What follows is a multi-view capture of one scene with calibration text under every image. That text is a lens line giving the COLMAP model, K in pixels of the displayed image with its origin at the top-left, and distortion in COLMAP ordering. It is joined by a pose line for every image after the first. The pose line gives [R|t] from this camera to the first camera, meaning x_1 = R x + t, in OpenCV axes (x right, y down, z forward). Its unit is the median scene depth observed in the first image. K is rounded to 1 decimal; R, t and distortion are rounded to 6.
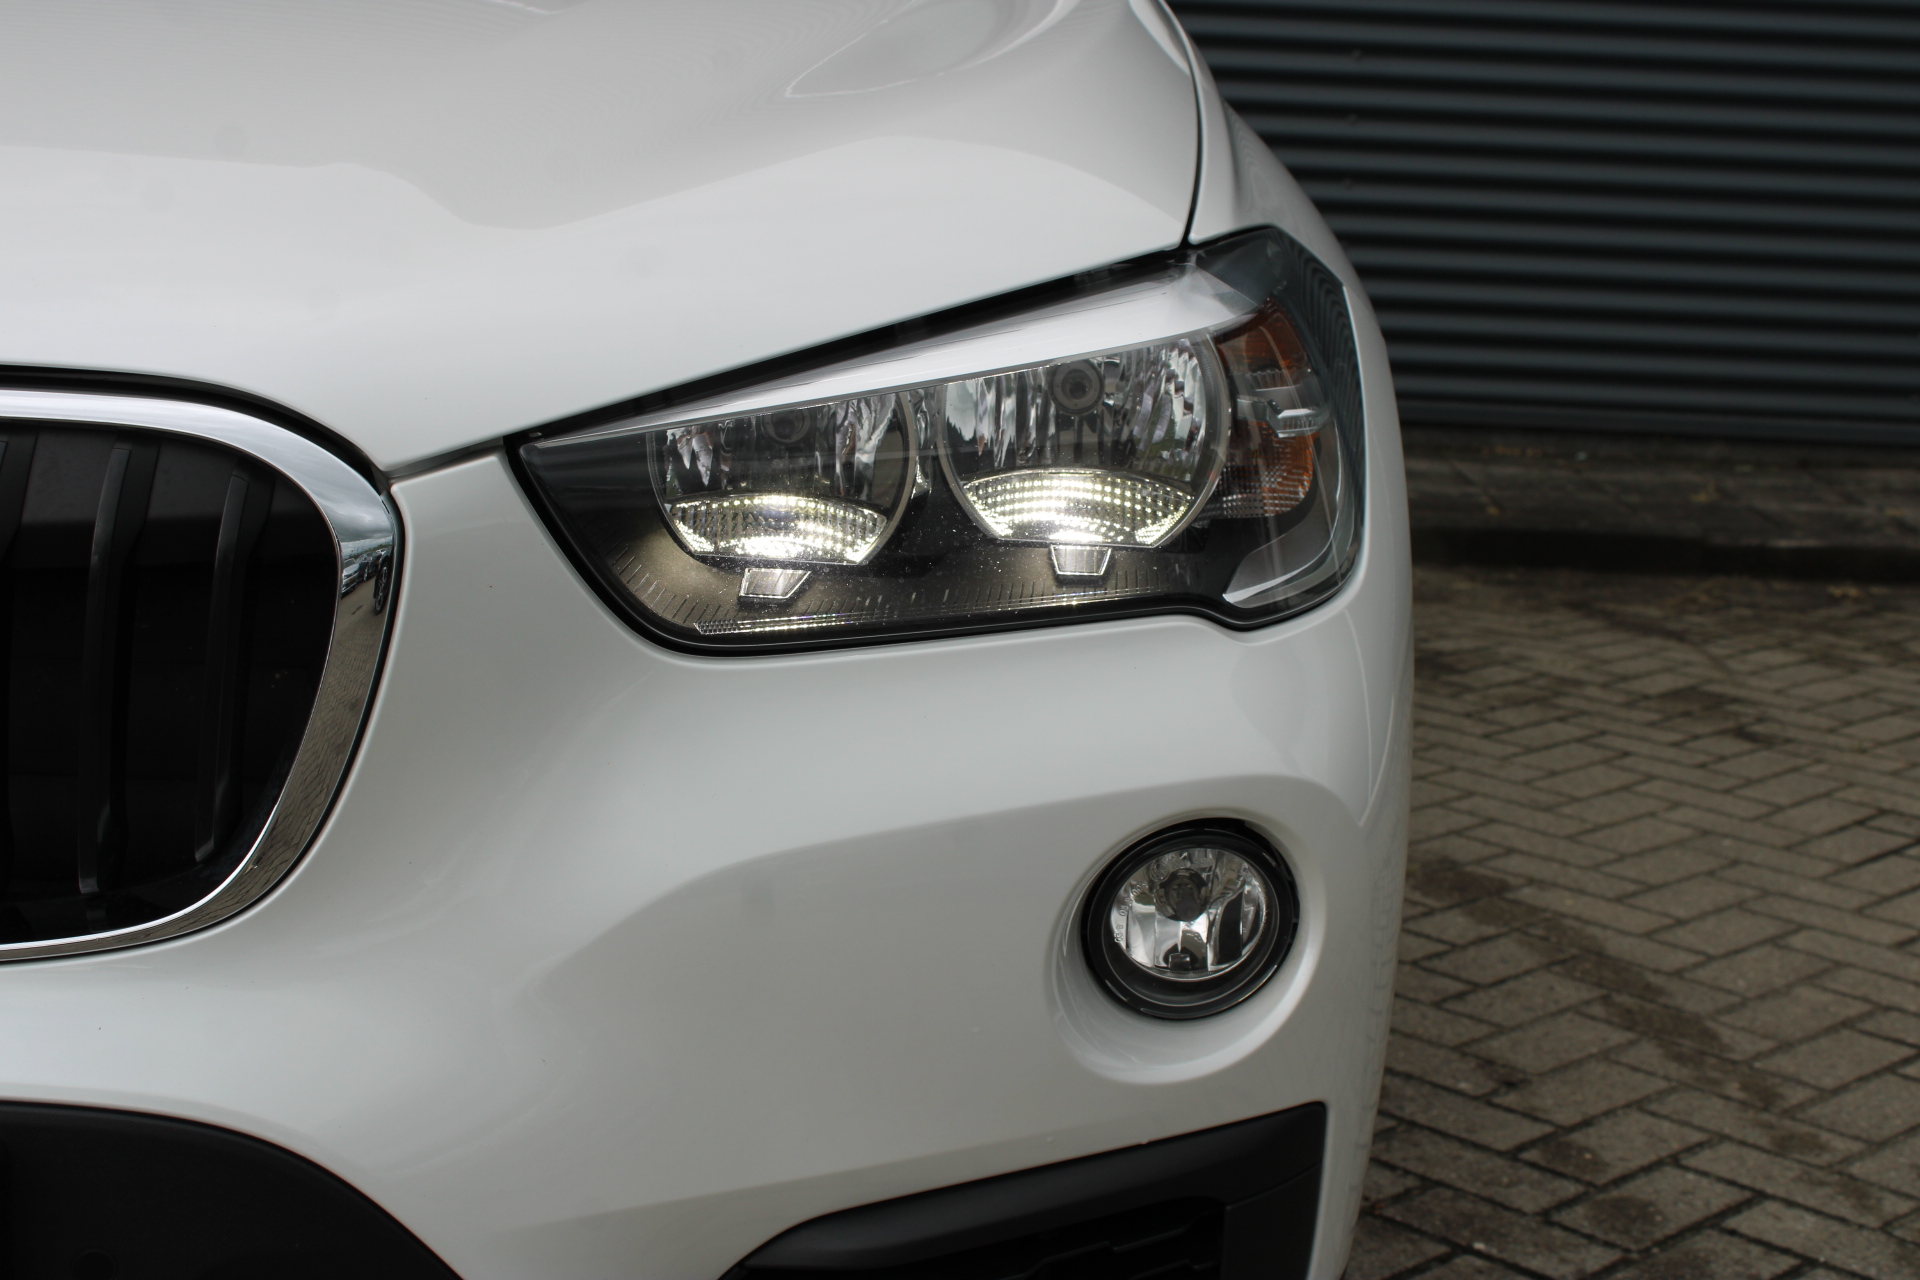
lens RADIAL K [[2808.0, 0, 977.0], [0, 2808.0, 638.0], [0, 0, 1]] dist [-0.010493, 0.000000]
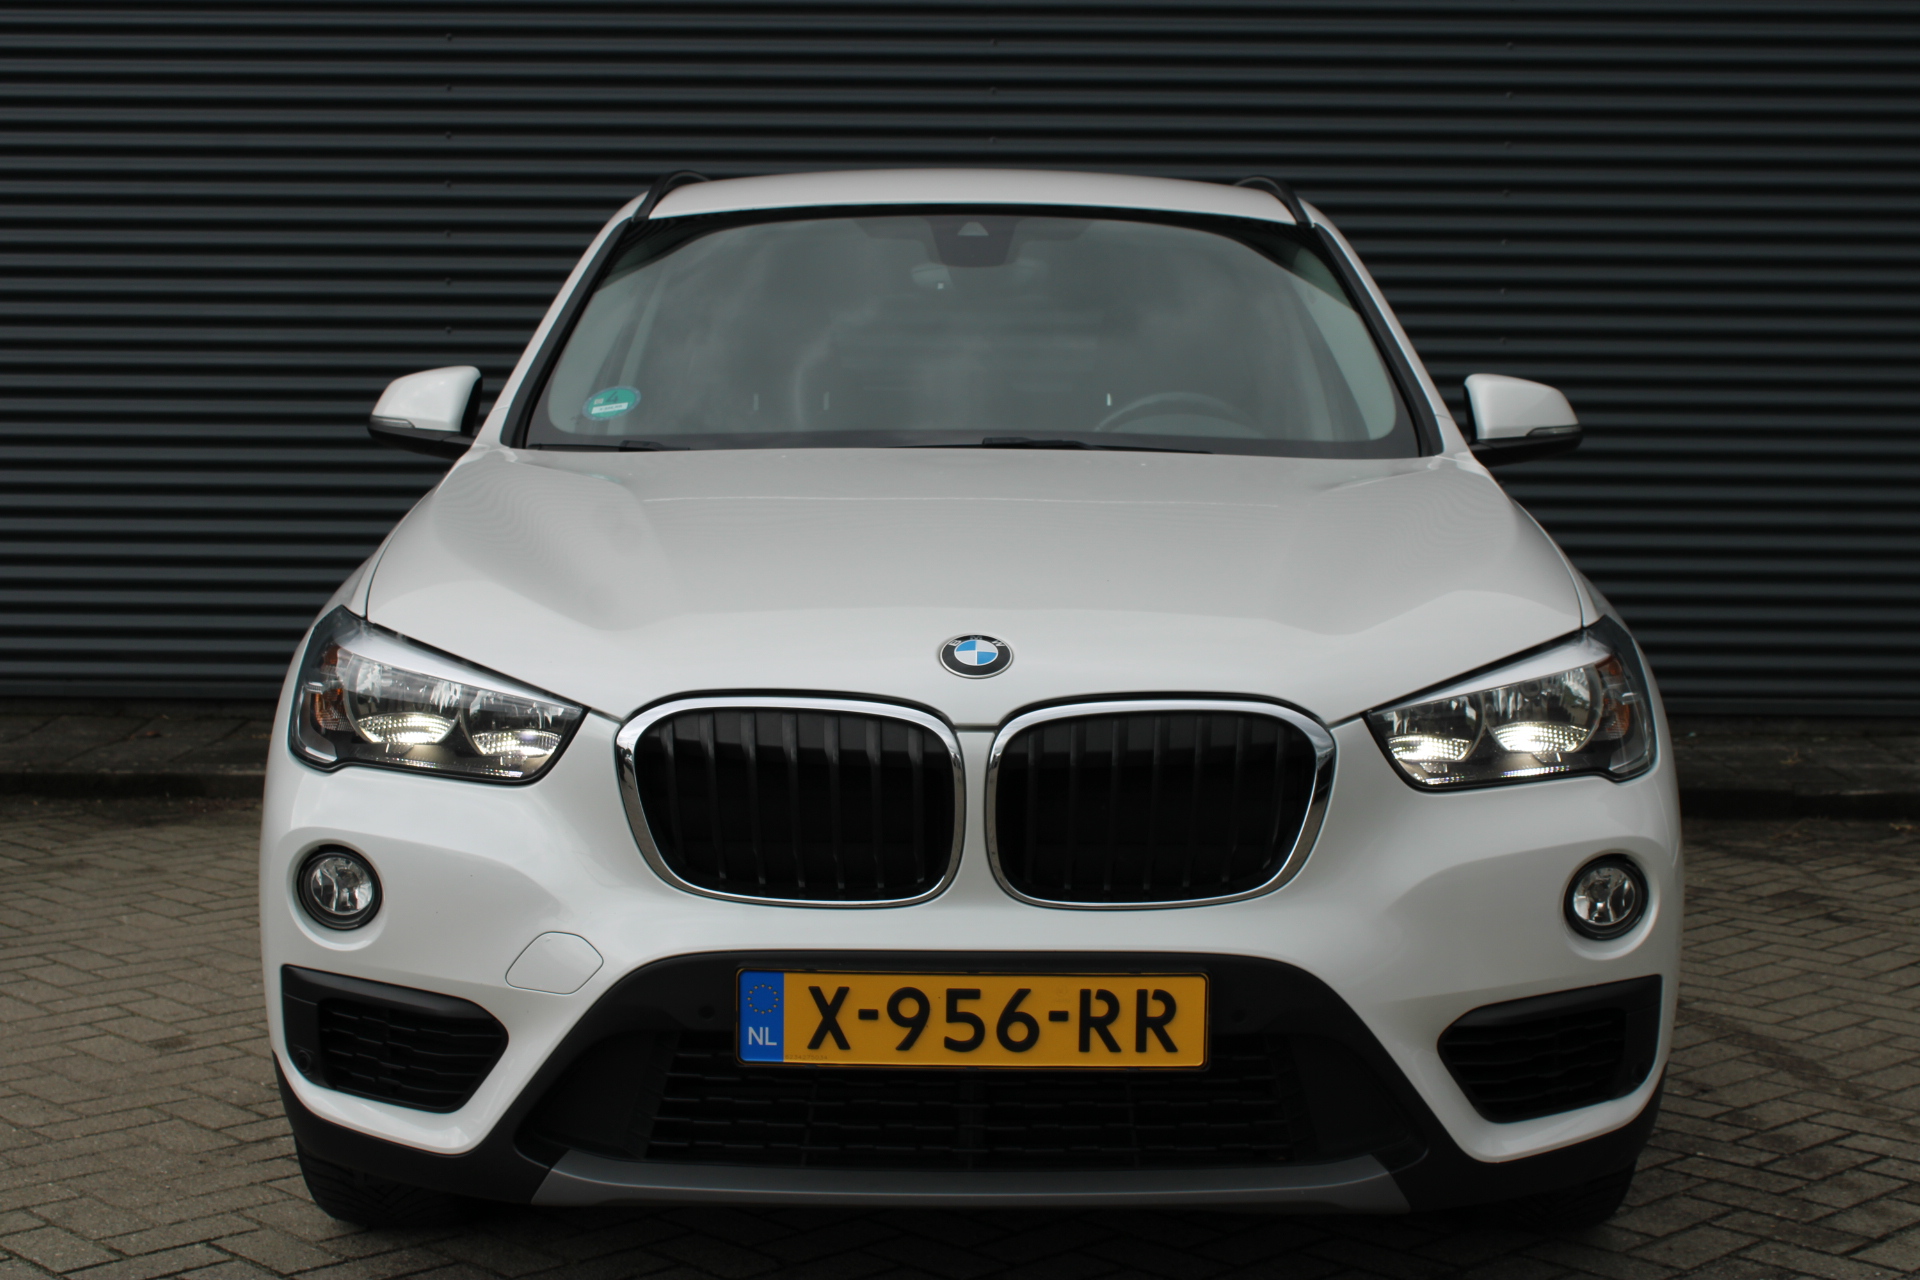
lens RADIAL K [[2808.0, 0, 959.6], [0, 2808.0, 639.1], [0, 0, 1]] dist [-0.010493, 0.000000]
pose [[0.998815, -0.038355, -0.029945, -0.203282], [0.034720, 0.992911, -0.113678, 0.066844], [0.034093, 0.112504, 0.993066, -0.748652]]
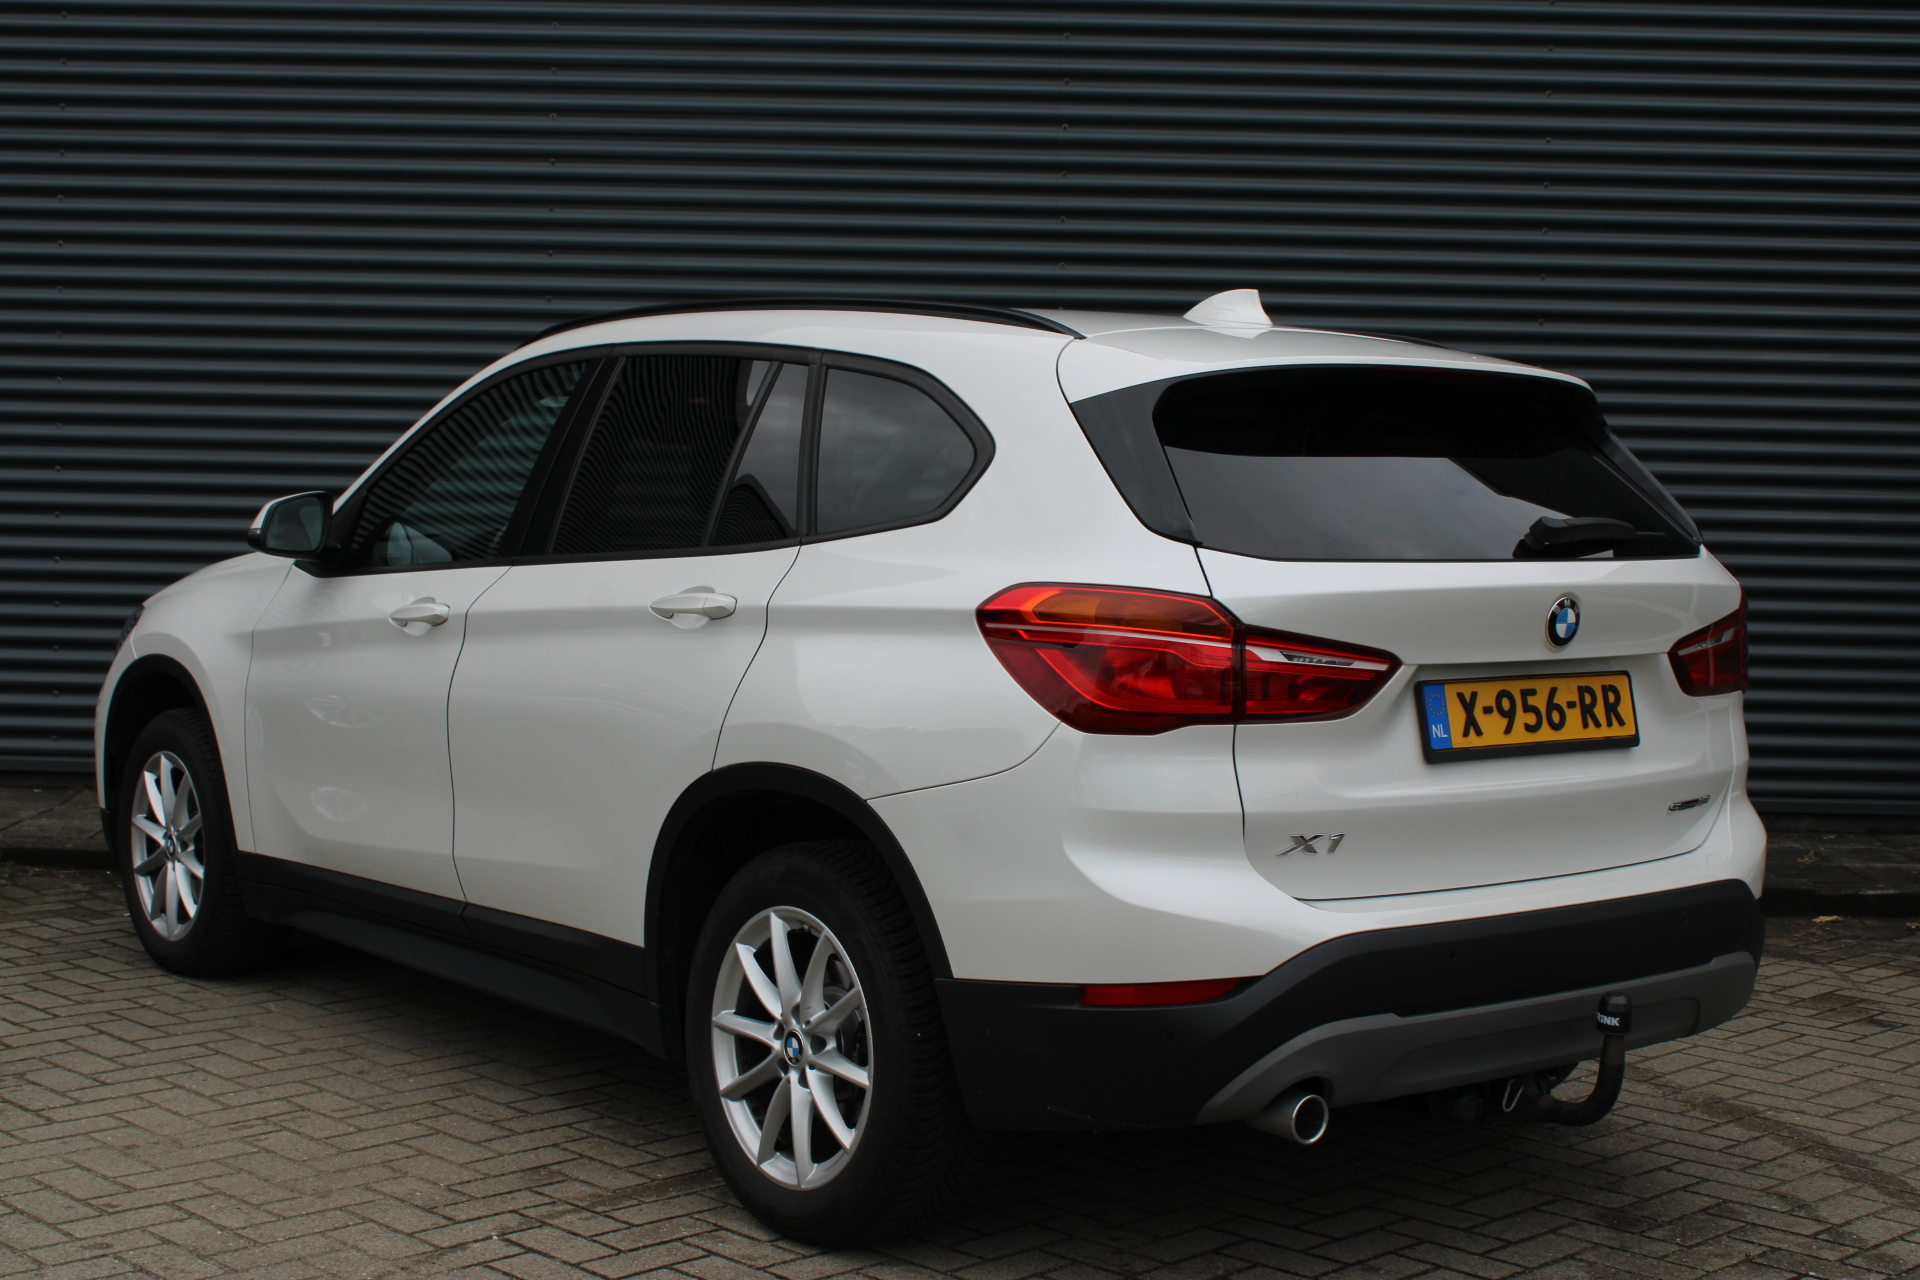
lens RADIAL K [[2638.8, 0, 951.5], [0, 2638.8, 635.3], [0, 0, 1]] dist [-0.020735, 0.000000]
pose [[0.999434, -0.026107, -0.021200, -0.318041], [0.023074, 0.990911, -0.132523, 0.007047], [0.024468, 0.131959, 0.990953, -0.757312]]
